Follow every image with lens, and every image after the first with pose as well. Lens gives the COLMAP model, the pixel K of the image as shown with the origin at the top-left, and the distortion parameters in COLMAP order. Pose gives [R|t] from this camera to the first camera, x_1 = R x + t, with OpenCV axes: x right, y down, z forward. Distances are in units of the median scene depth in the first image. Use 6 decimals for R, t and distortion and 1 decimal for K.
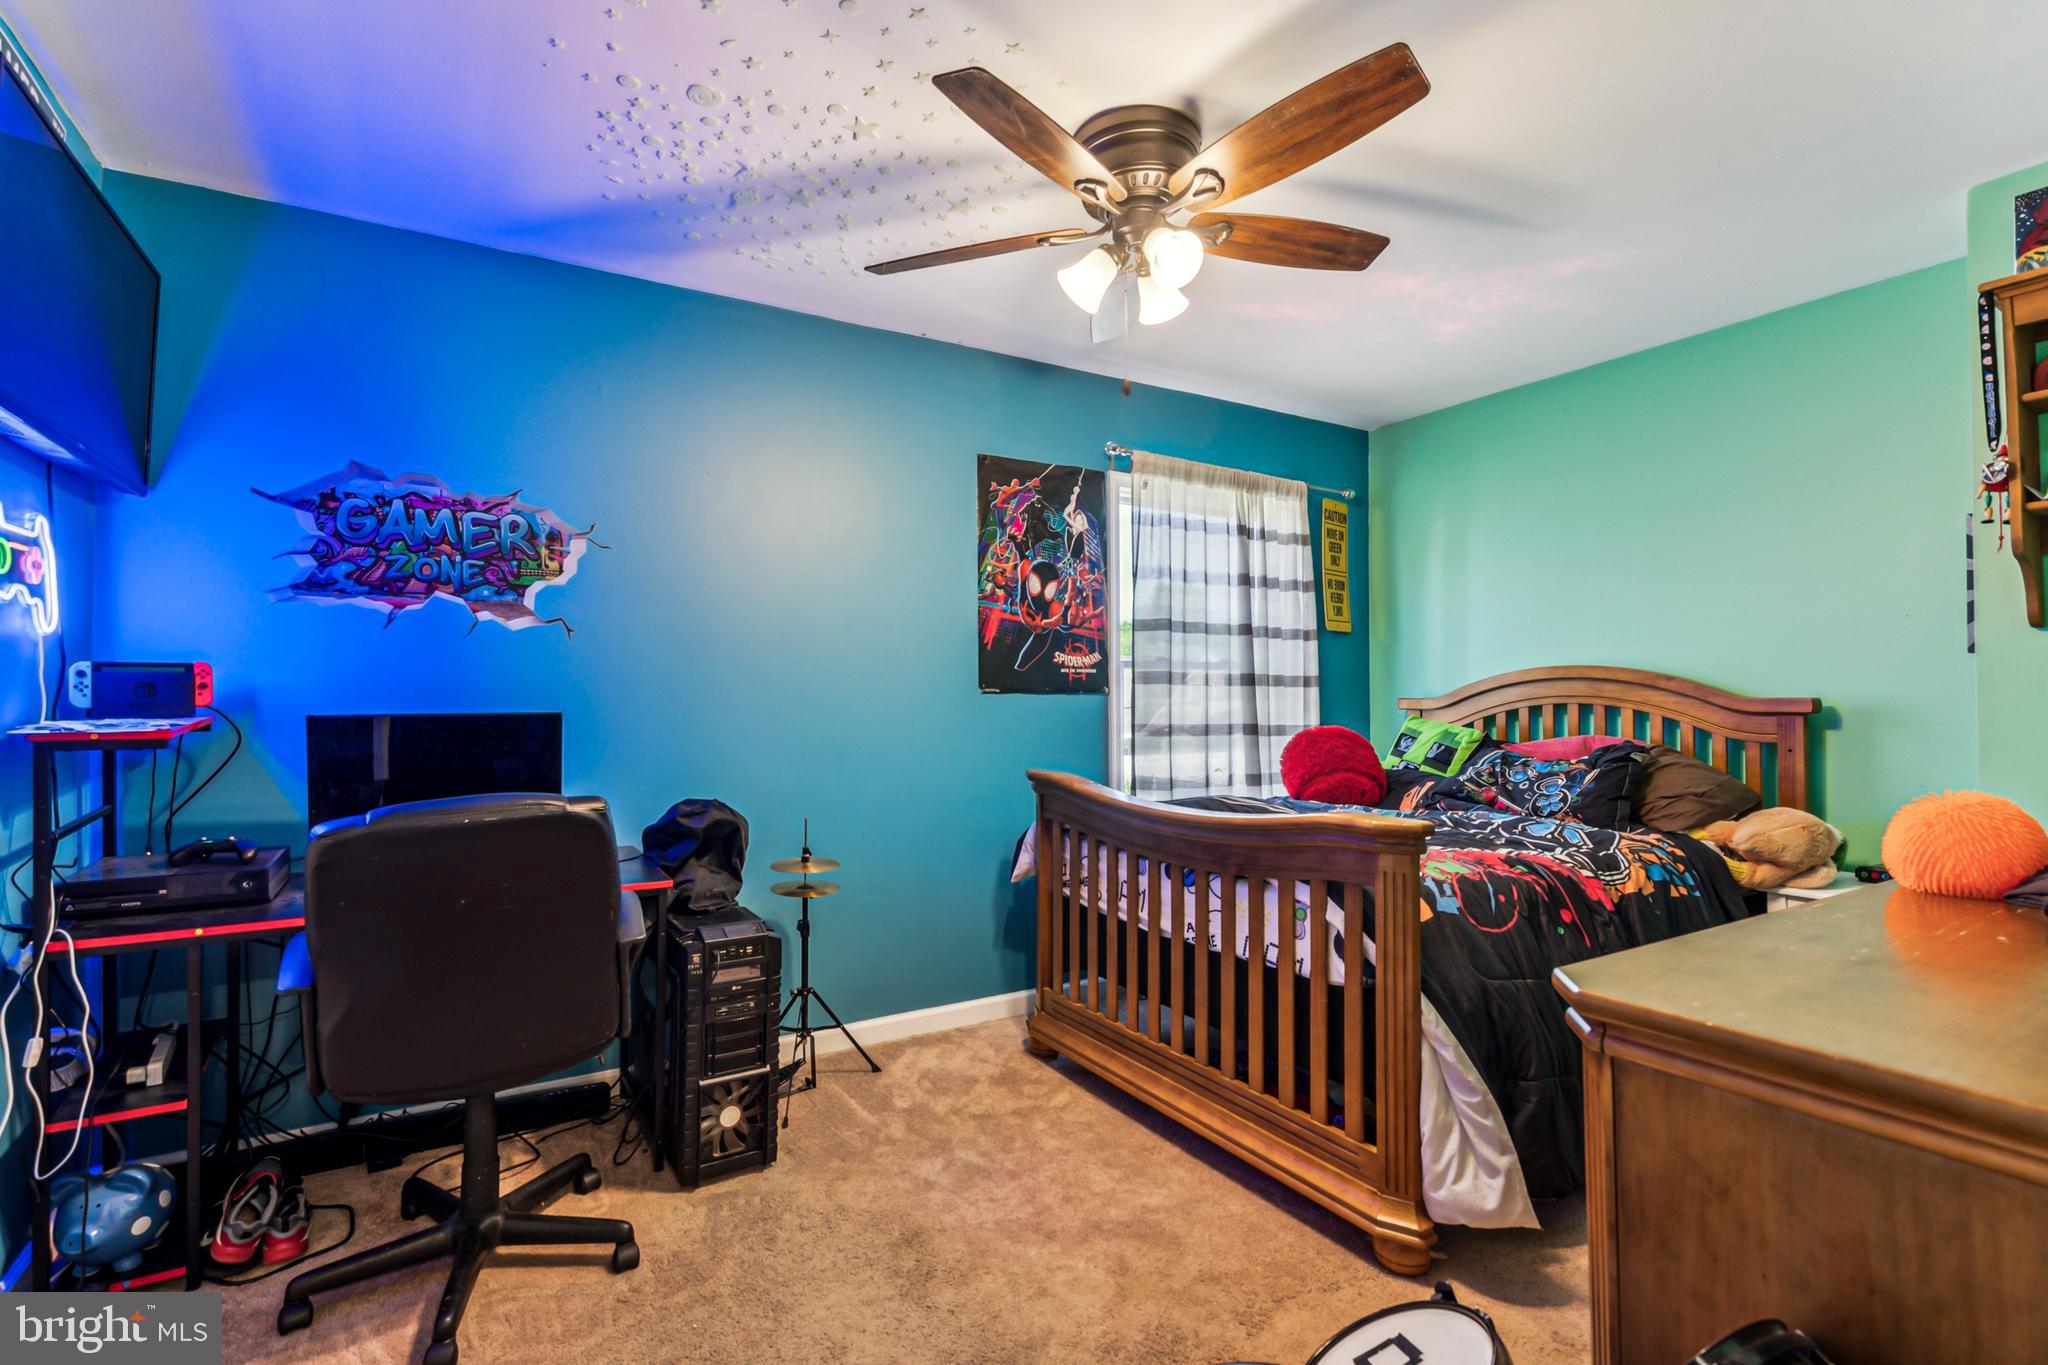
lens RADIAL K [[952.0, 0, 1020.7], [0, 952.0, 686.3], [0, 0, 1]] dist [-0.003590, 0.001453]
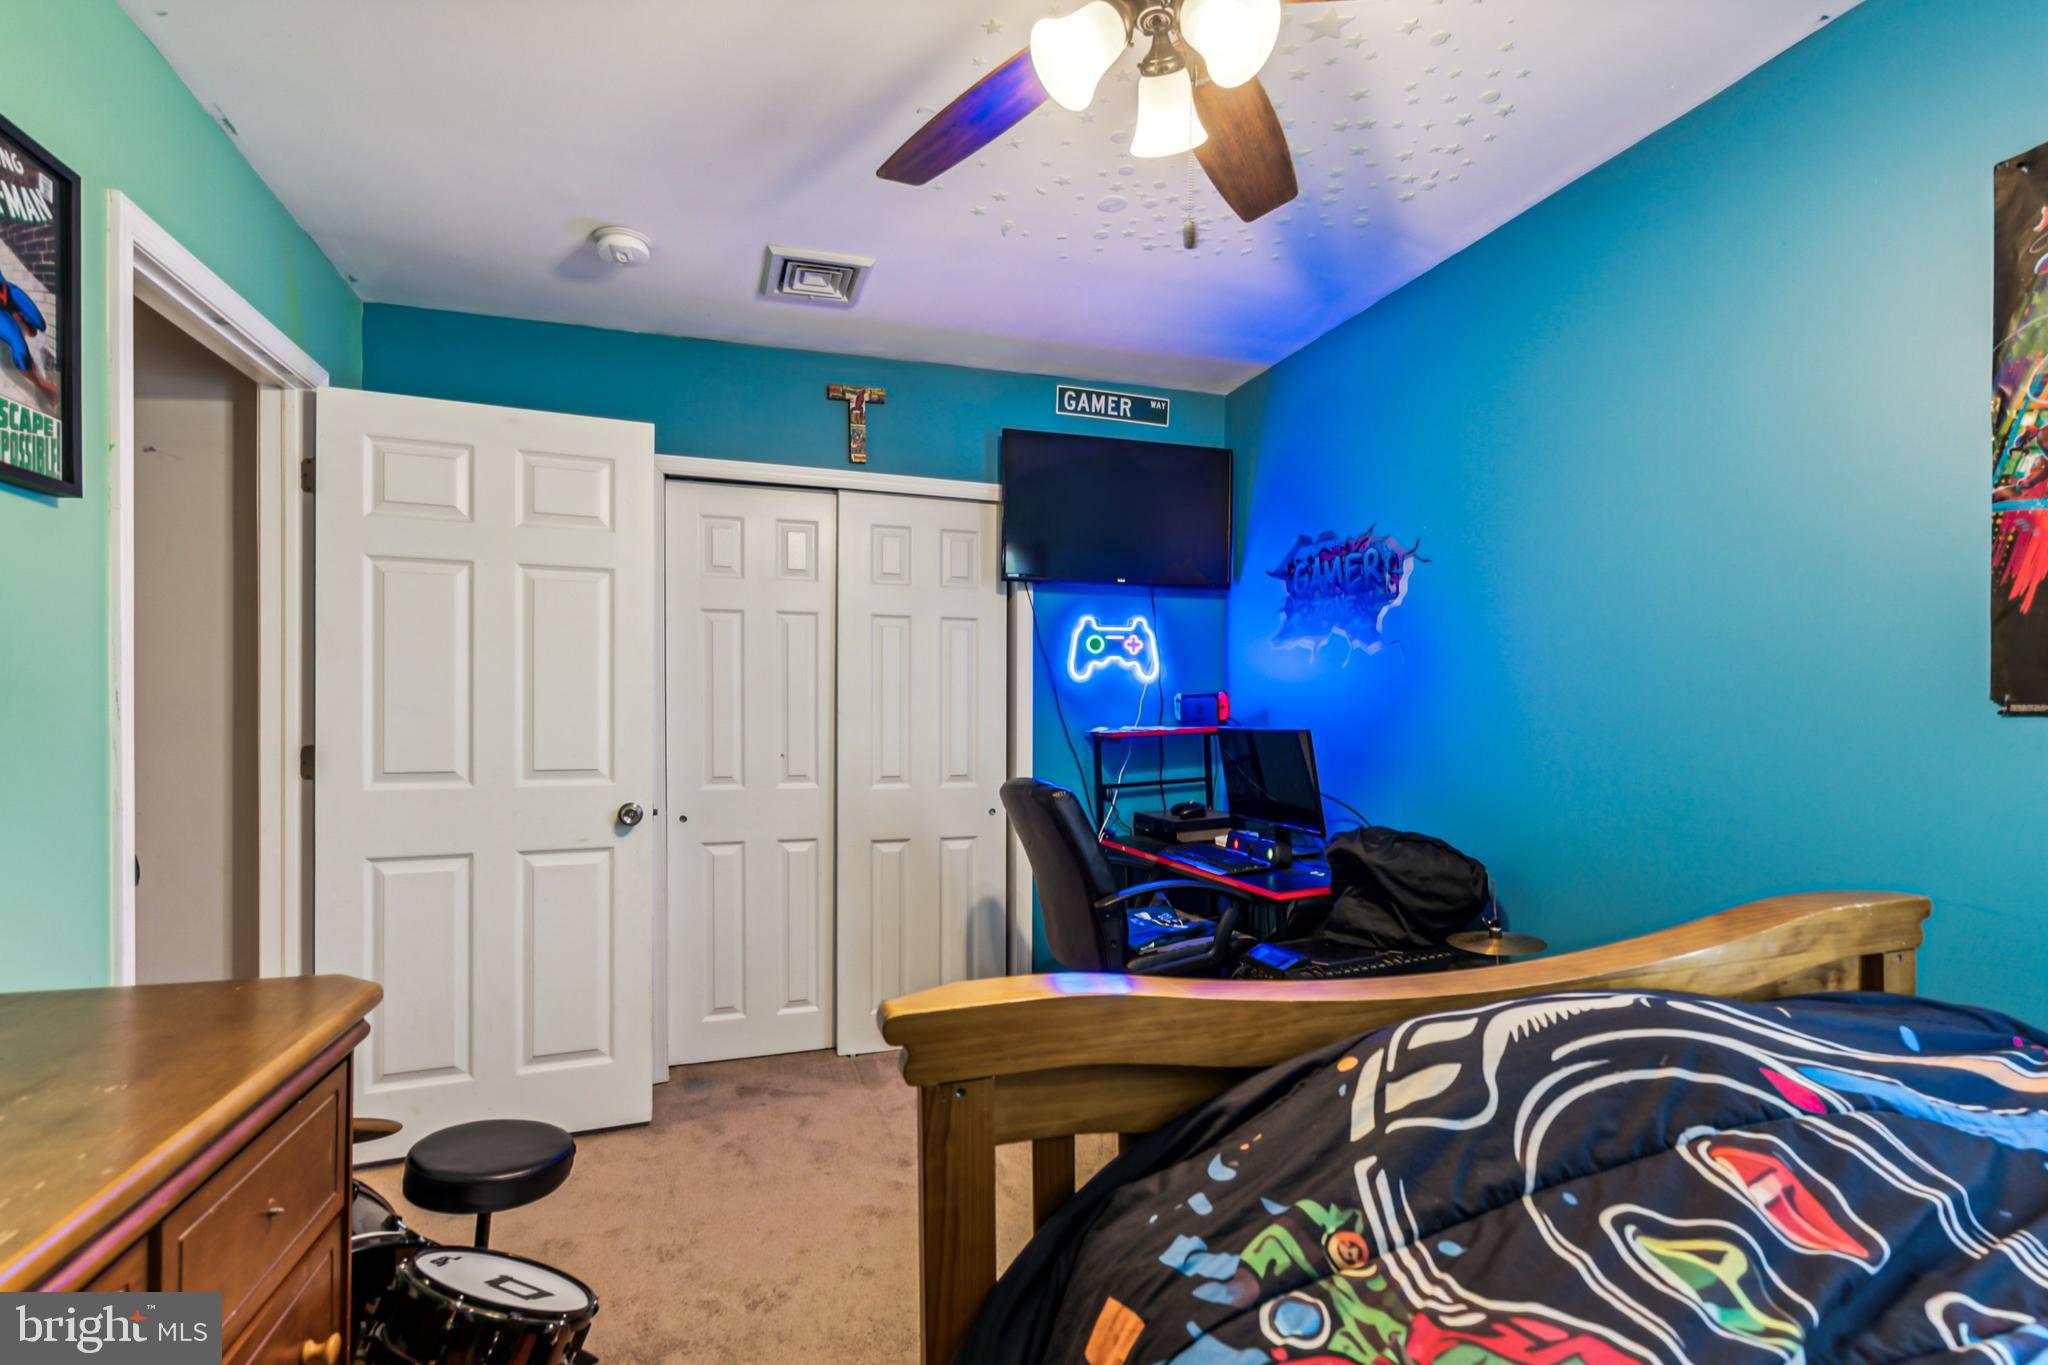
lens RADIAL K [[952.0, 0, 1025.5], [0, 952.0, 697.7], [0, 0, 1]] dist [-0.003590, 0.001453]
pose [[-0.218011, -0.010346, -0.975892, 0.624122], [0.011189, 0.999852, -0.013100, 0.001007], [0.975882, -0.013776, -0.217863, 0.857571]]
